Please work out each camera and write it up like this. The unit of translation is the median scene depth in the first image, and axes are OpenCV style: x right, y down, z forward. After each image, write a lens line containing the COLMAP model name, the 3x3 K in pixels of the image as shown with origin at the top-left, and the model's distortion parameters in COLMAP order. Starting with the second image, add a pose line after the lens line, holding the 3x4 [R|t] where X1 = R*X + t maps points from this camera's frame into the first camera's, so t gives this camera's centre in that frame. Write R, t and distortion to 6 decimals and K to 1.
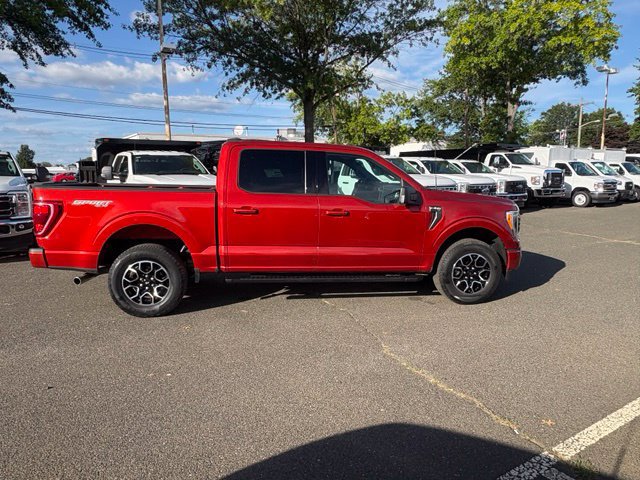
lens RADIAL K [[472.5, 0, 320.0], [0, 472.5, 240.0], [0, 0, 1]] dist [0.004751, -0.000310]
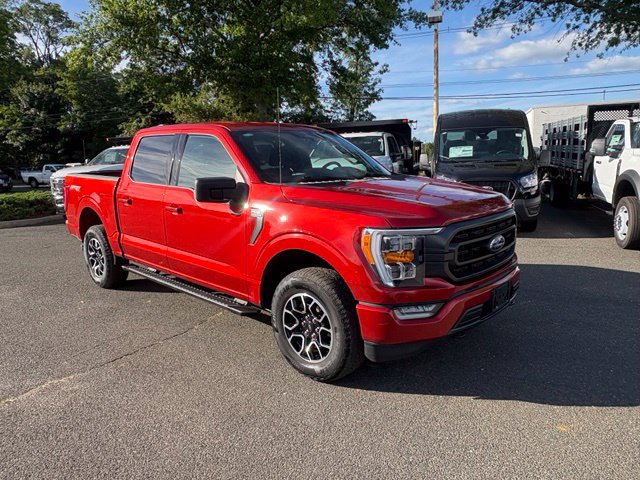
lens RADIAL K [[472.5, 0, 320.0], [0, 472.5, 240.0], [0, 0, 1]] dist [0.004751, -0.000310]
pose [[0.621725, 0.110942, -0.775339, 0.220210], [-0.073737, 0.993812, 0.083075, -0.024895], [0.779757, 0.005521, 0.626058, 0.183065]]
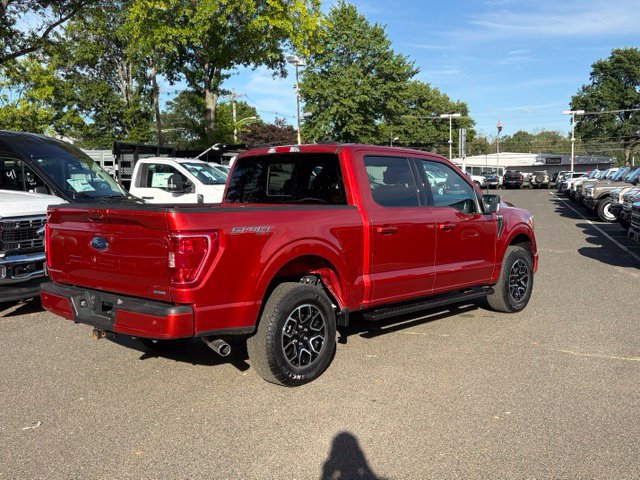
lens RADIAL K [[707.7, 0, 320.0], [0, 707.7, 240.0], [0, 0, 1]] dist [0.028194, 0.008261]
pose [[0.746665, -0.068549, 0.661659, -0.272568], [0.108229, 0.993941, -0.019160, -0.008096], [-0.656337, 0.085916, 0.749560, 0.039840]]
